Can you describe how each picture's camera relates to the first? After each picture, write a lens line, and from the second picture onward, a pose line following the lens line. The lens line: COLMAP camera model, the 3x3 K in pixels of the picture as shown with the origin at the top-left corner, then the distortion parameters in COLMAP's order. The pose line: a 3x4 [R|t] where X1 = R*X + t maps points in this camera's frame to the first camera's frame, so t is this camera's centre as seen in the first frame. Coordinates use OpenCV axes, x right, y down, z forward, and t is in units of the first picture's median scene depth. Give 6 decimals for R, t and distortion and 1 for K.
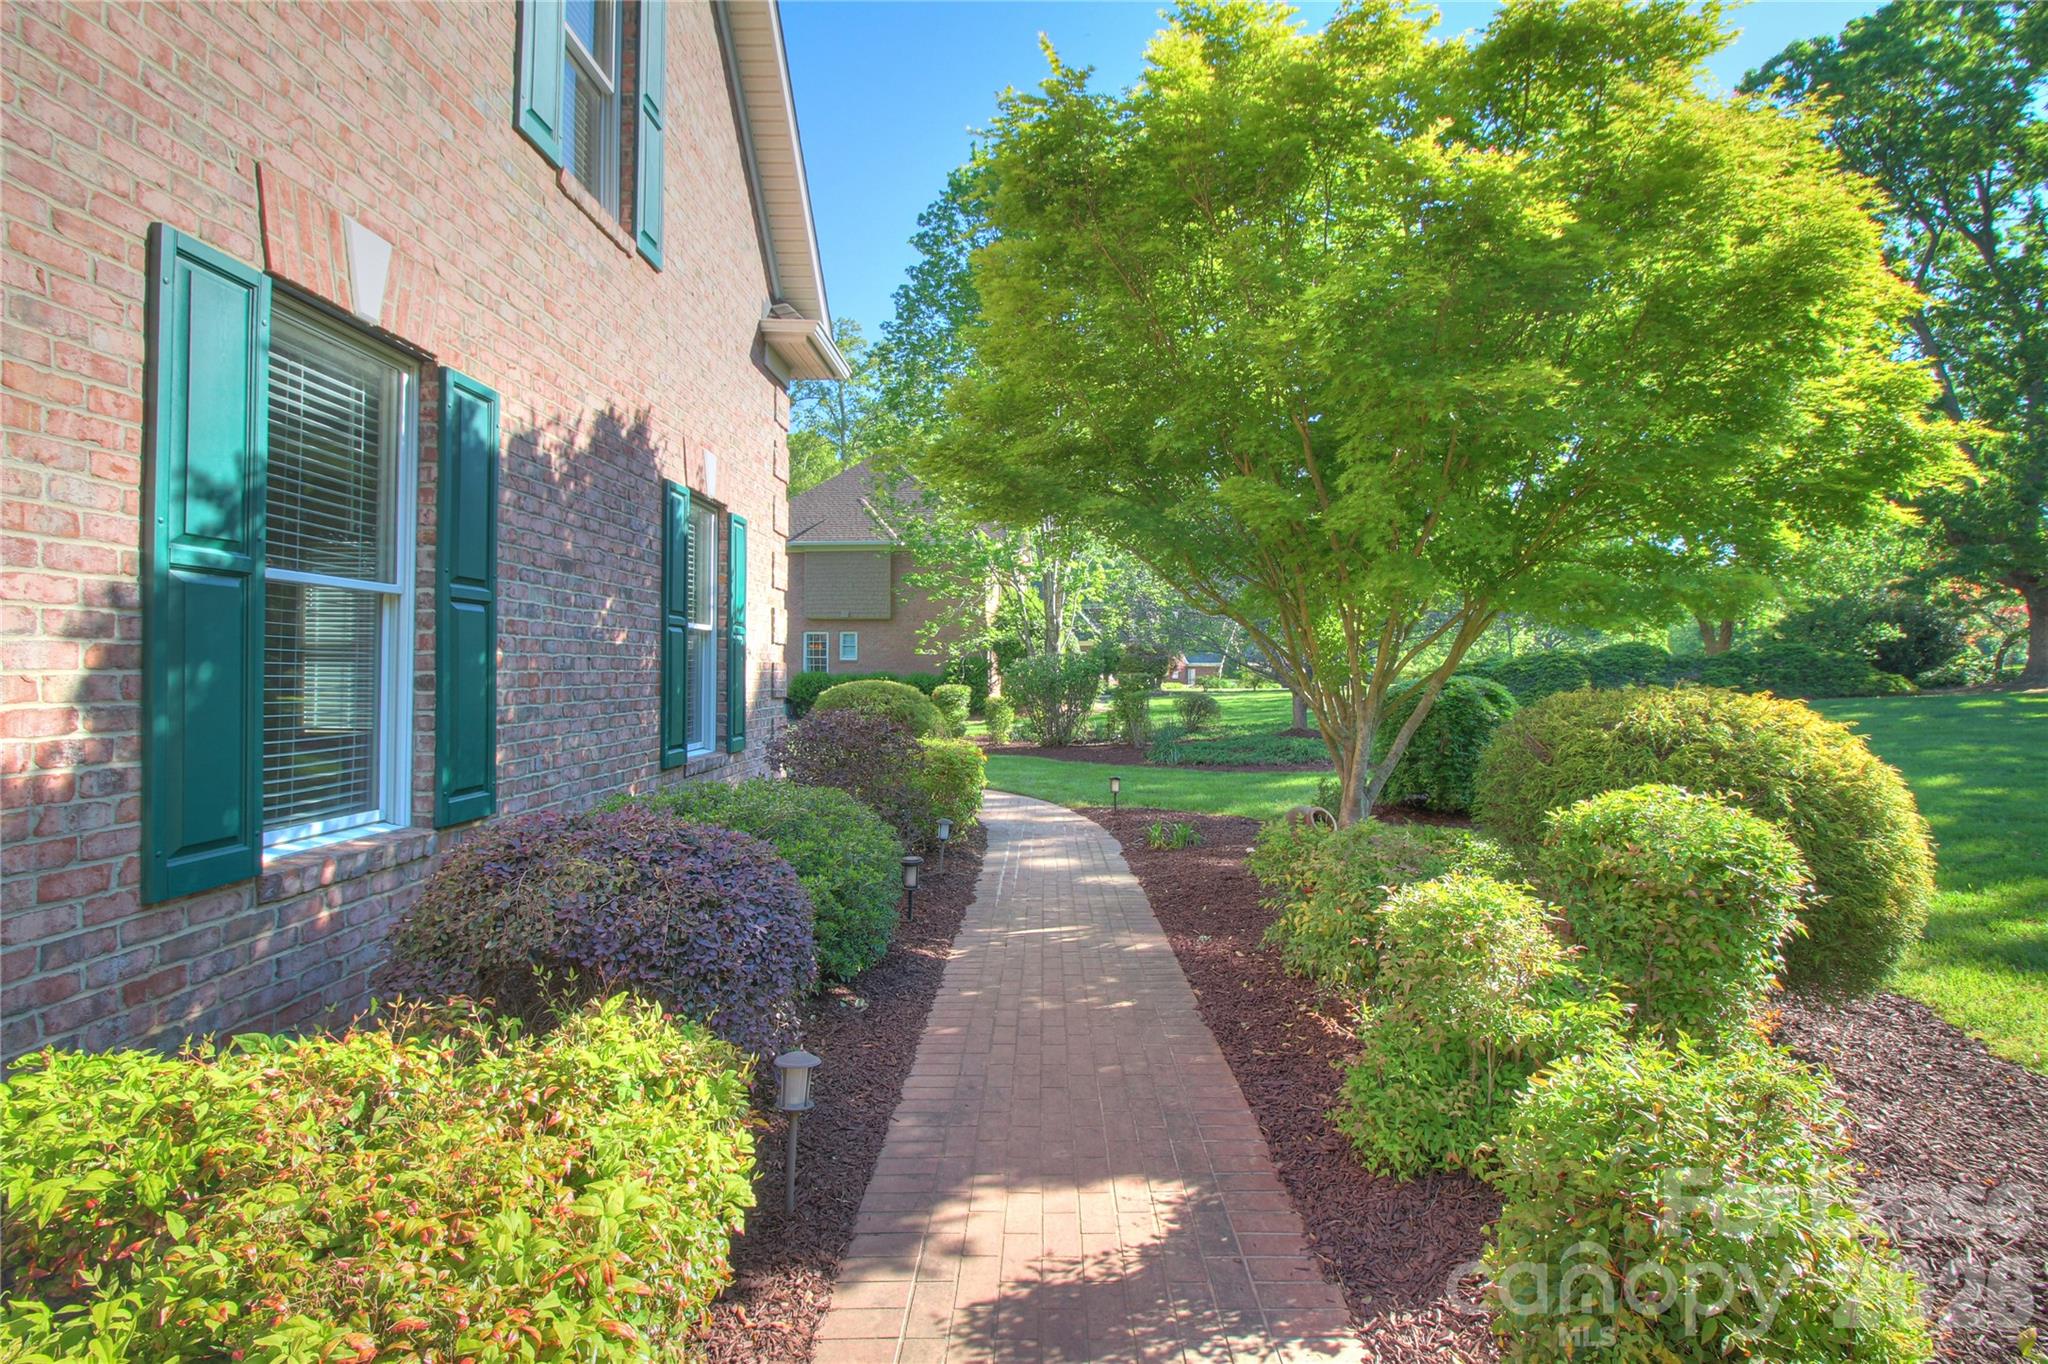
lens RADIAL K [[921.6, 0, 1007.1], [0, 921.6, 651.7], [0, 0, 1]] dist [0.000120, -0.011254]
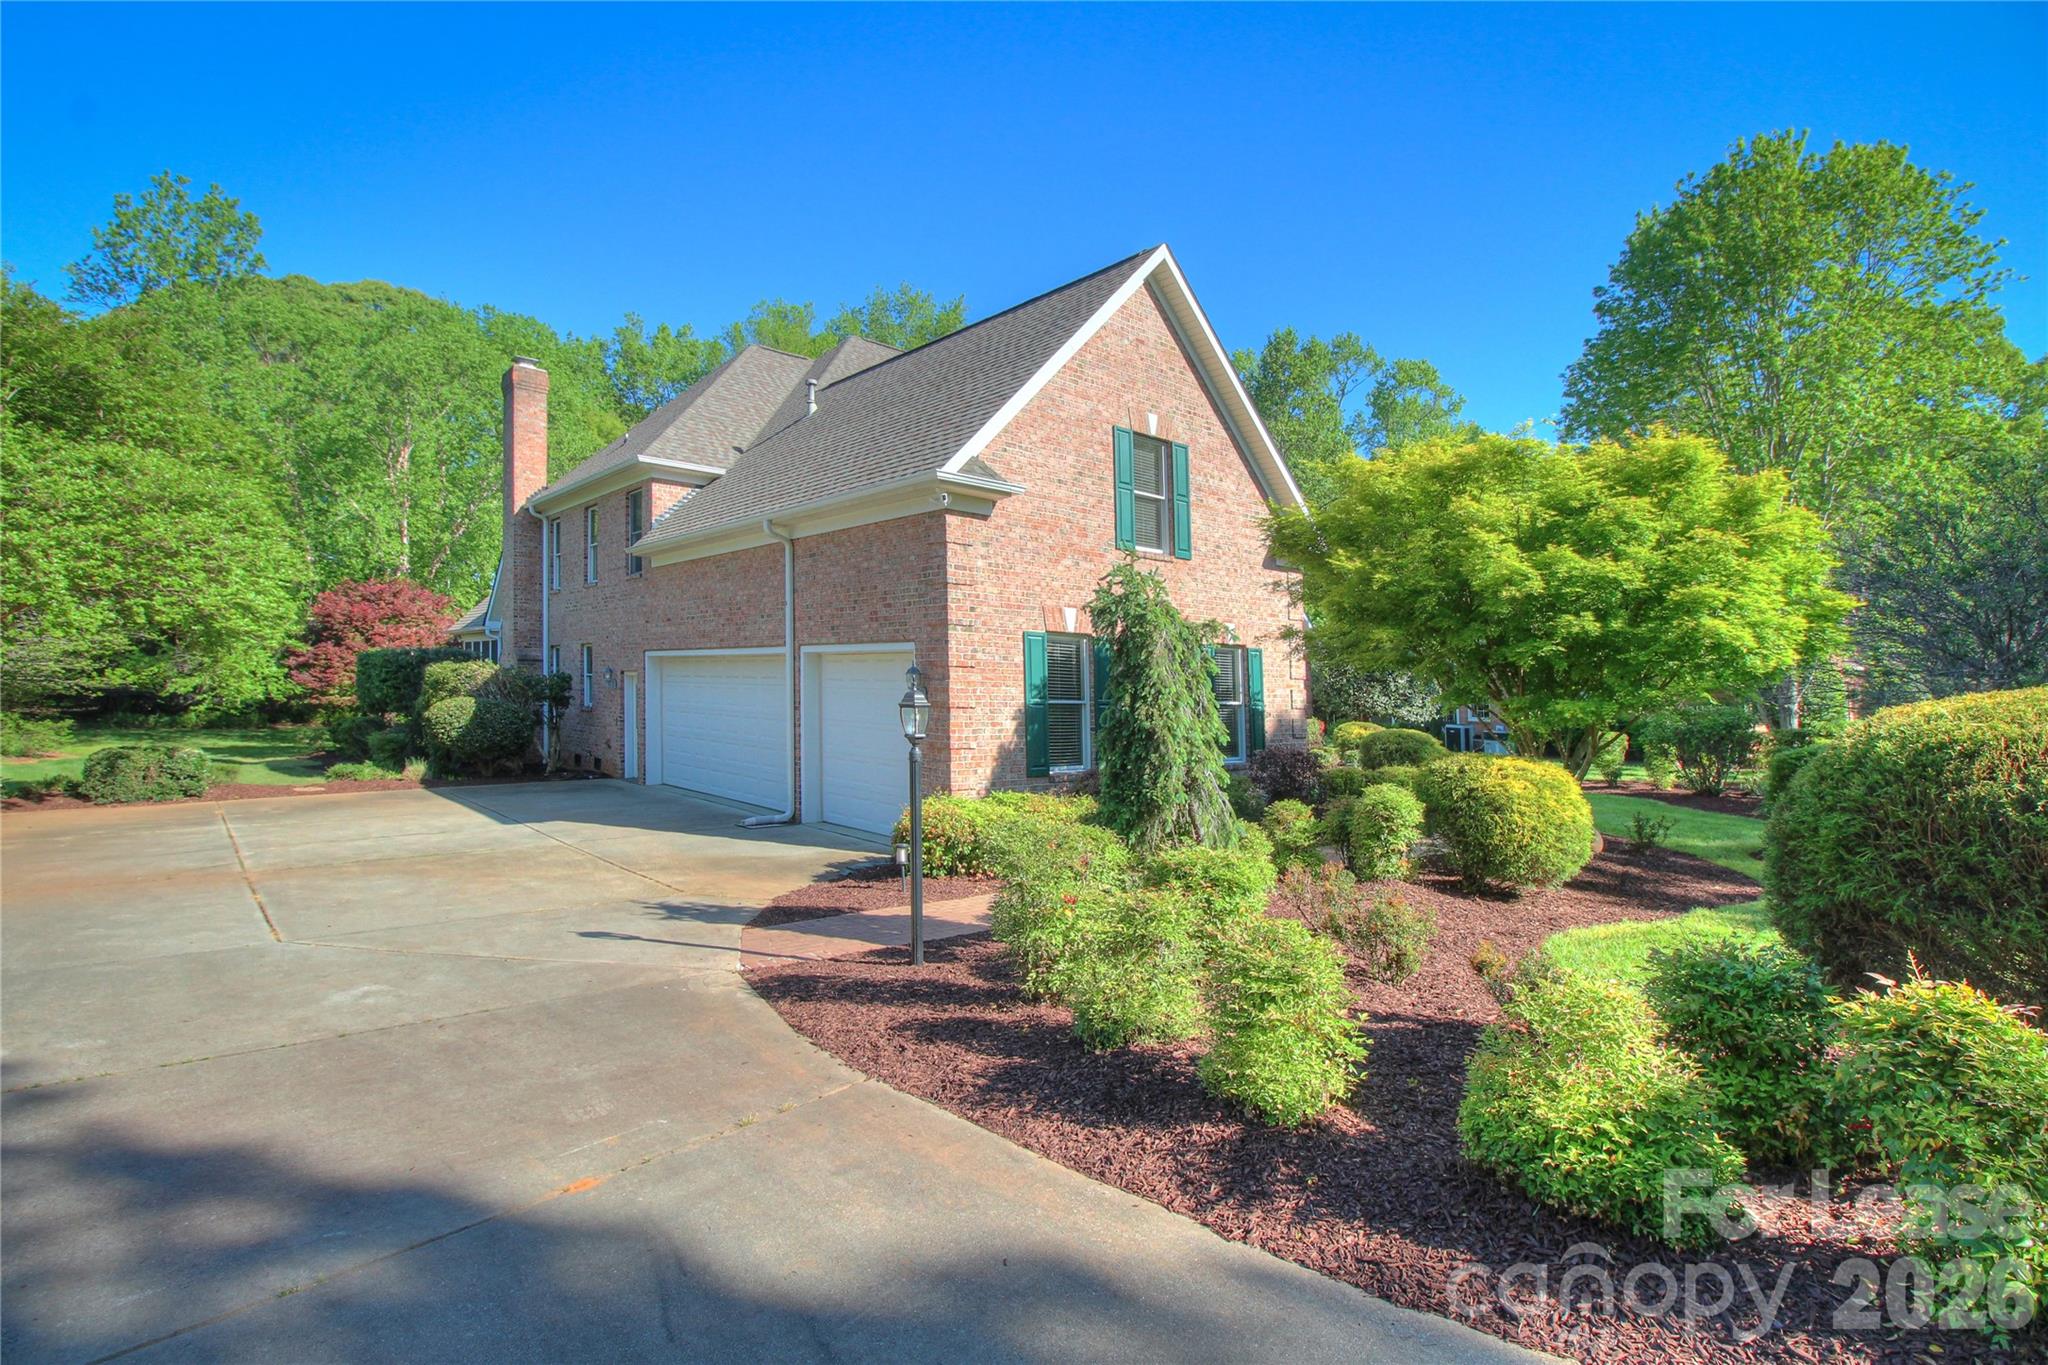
lens RADIAL K [[988.0, 0, 1012.0], [0, 988.0, 670.4], [0, 0, 1]] dist [-0.000361, -0.000622]
pose [[0.667460, -0.015945, -0.744475, 1.413628], [0.006741, 0.999859, -0.015371, -0.095095], [0.744615, 0.005240, 0.667473, -1.236812]]
